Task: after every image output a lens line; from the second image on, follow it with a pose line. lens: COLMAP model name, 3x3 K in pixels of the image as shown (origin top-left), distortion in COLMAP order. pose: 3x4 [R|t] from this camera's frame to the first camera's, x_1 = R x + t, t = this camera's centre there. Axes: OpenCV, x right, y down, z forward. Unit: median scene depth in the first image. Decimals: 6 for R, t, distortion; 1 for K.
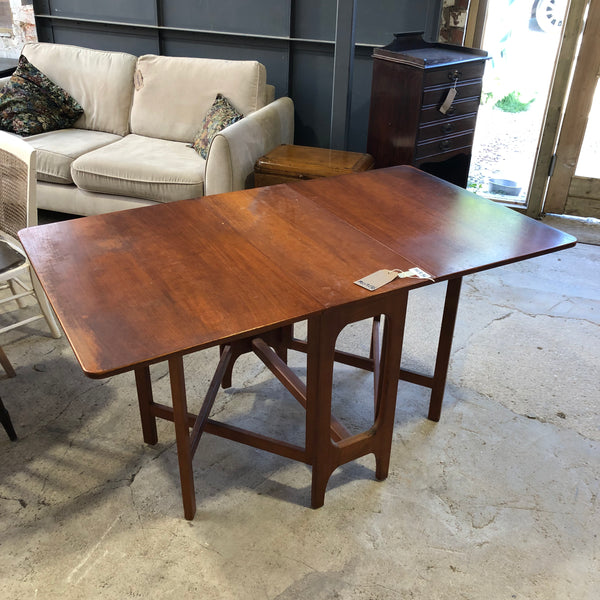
lens RADIAL K [[652.4, 0, 307.9], [0, 652.4, 299.3], [0, 0, 1]] dist [0.024984, -0.022657]
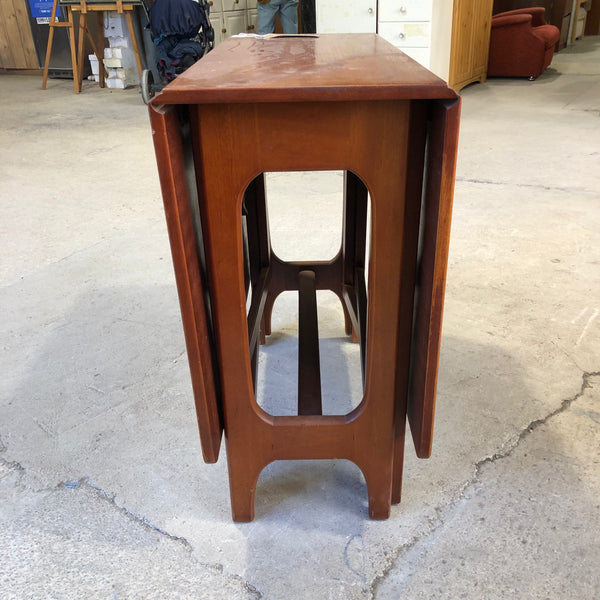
lens RADIAL K [[651.1, 0, 308.7], [0, 651.1, 310.6], [0, 0, 1]] dist [0.011820, 0.006055]
pose [[-0.973604, -0.097930, 0.206167, -0.091565], [0.116509, 0.563493, 0.817864, -0.354397], [-0.196267, 0.820296, -0.537209, 1.195893]]
